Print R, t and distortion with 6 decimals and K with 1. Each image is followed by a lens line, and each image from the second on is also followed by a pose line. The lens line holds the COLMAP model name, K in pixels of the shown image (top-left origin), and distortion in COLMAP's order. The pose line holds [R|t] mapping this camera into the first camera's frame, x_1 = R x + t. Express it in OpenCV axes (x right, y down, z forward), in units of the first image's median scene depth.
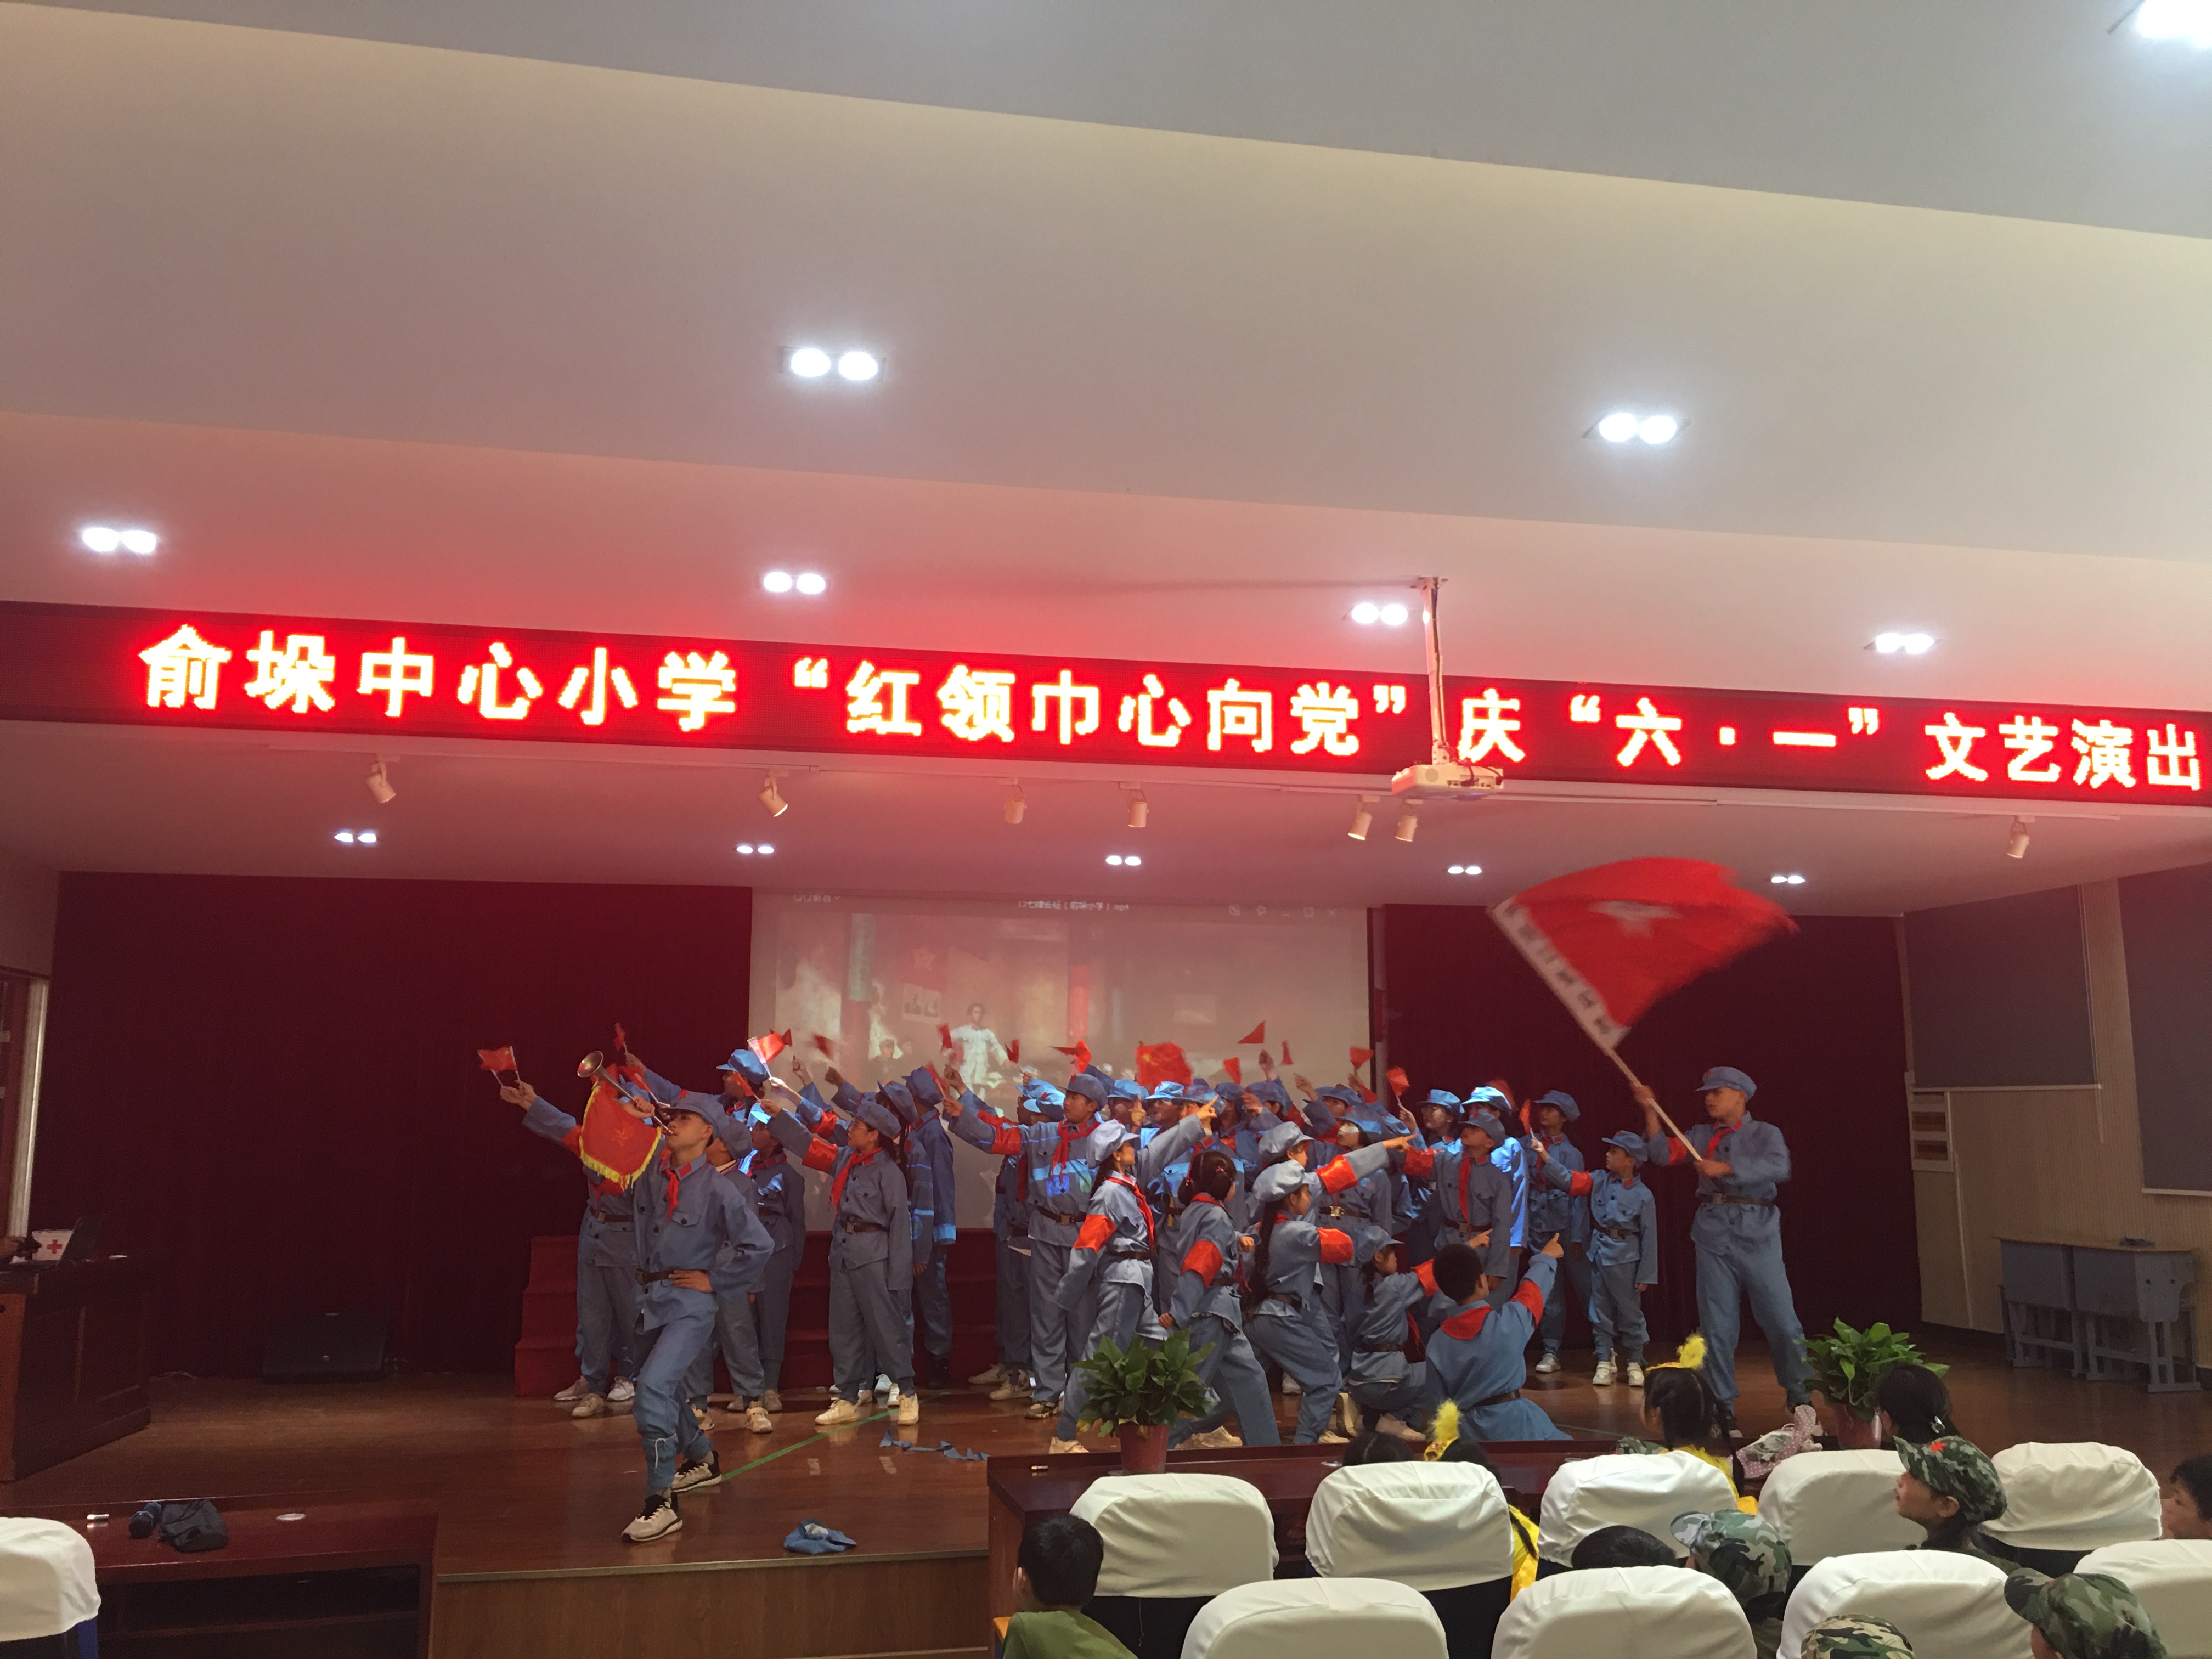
lens RADIAL K [[1896.3, 0, 1106.0], [0, 1896.3, 829.5], [0, 0, 1]] dist [0.036679, -0.005408]
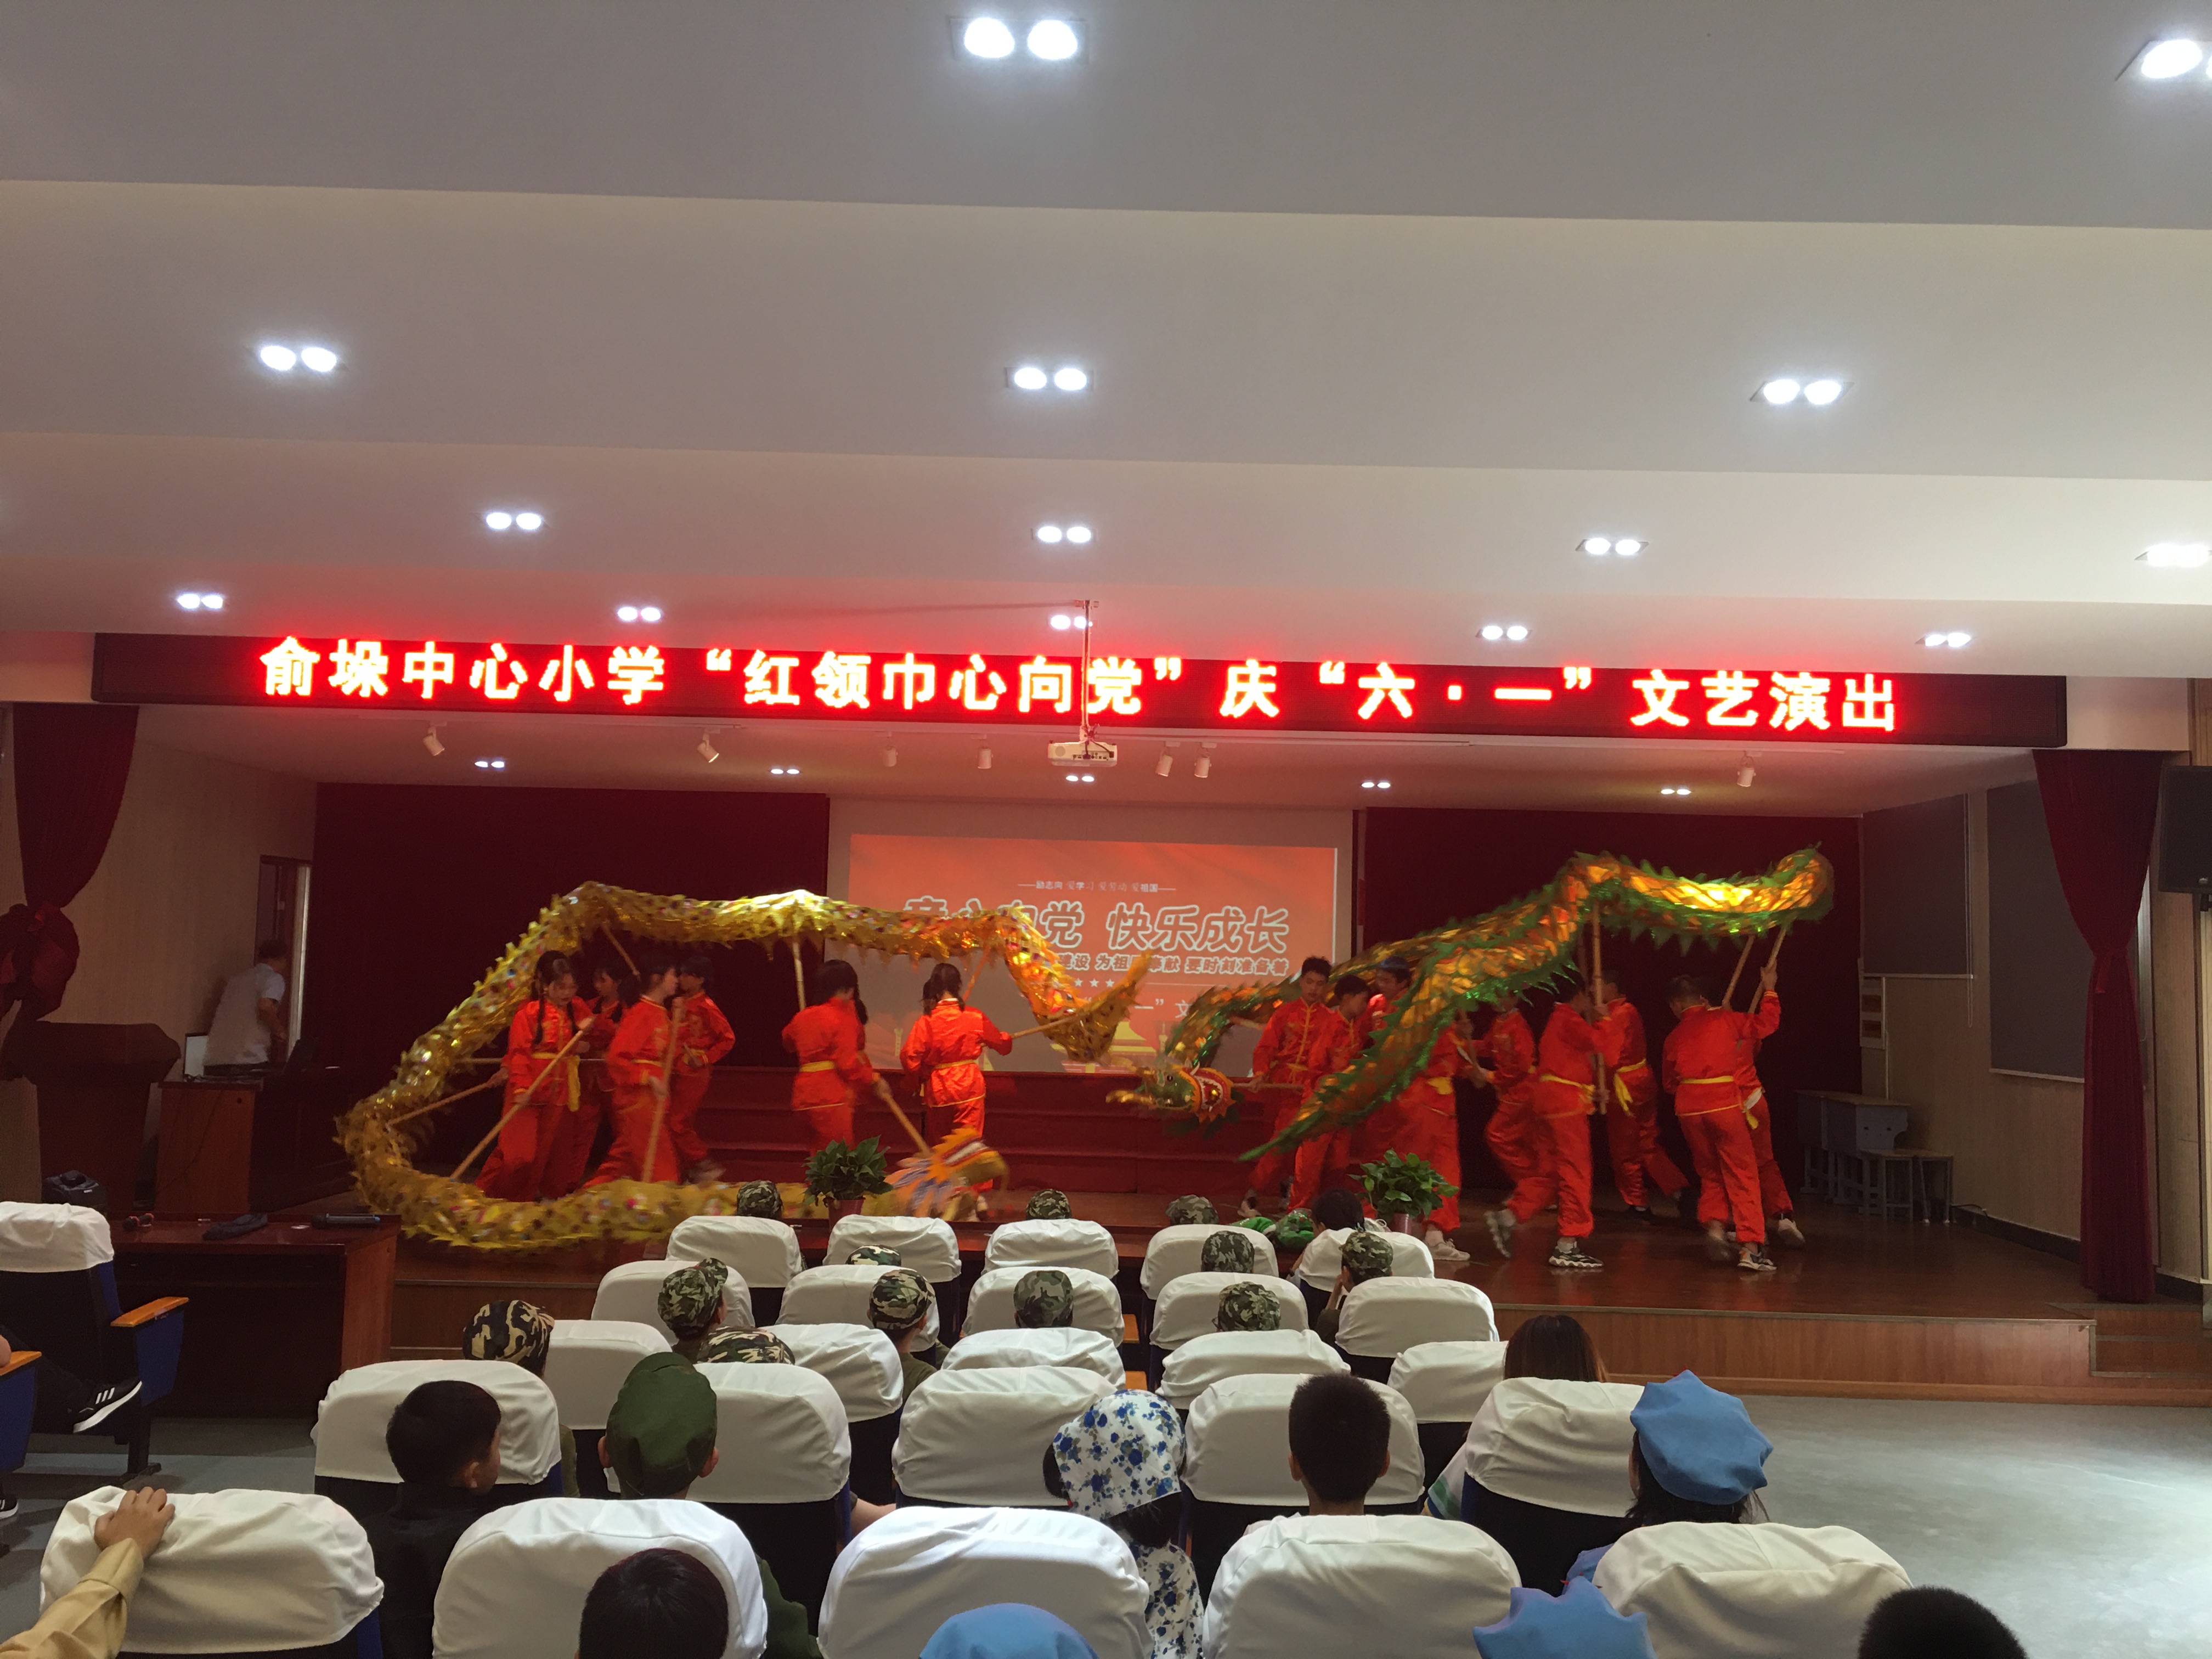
lens RADIAL K [[1888.2, 0, 1106.0], [0, 1888.2, 829.5], [0, 0, 1]] dist [0.048305, -0.005912]
pose [[0.978471, 0.006268, -0.206290, 0.381749], [0.009673, 0.997048, 0.076174, -0.059738], [0.206158, -0.076529, 0.975521, -0.261363]]
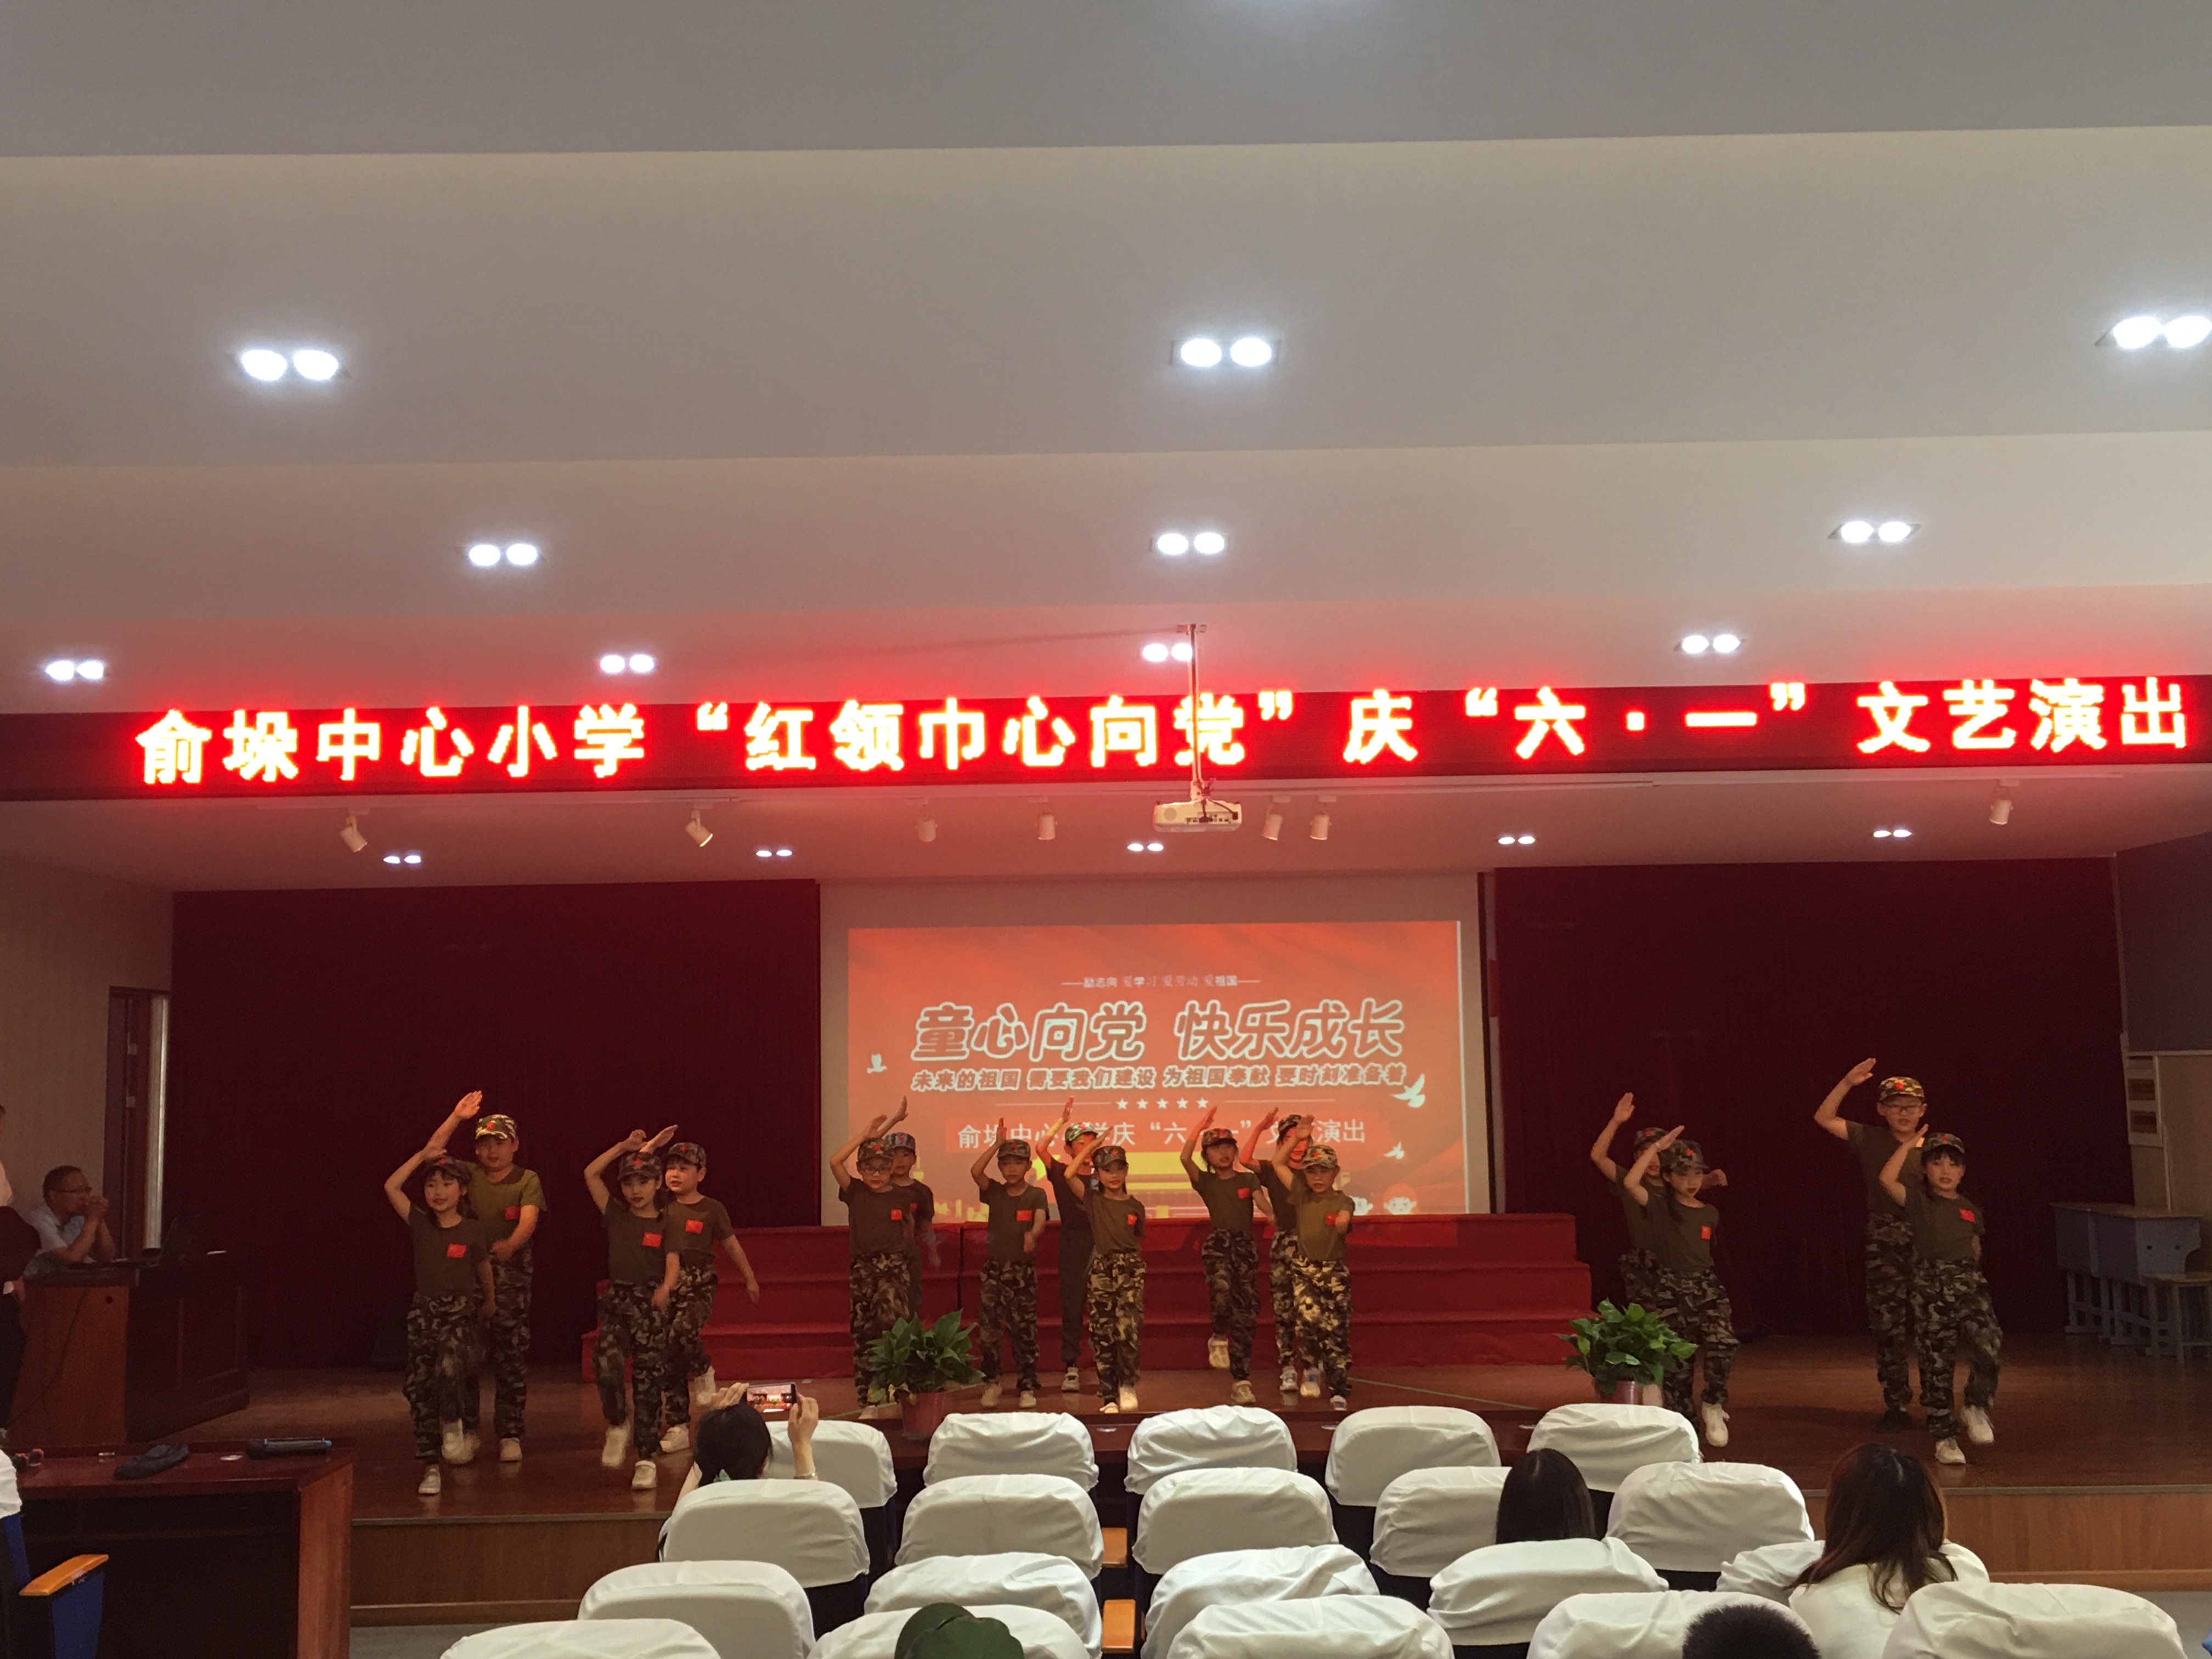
lens RADIAL K [[2373.0, 0, 1106.0], [0, 2373.0, 829.5], [0, 0, 1]] dist [0.038584, 0.021948]
pose [[0.980035, -0.040113, -0.194735, 0.314098], [0.049452, 0.997836, 0.043334, -0.063714], [0.192575, -0.052099, 0.979898, -0.275036]]
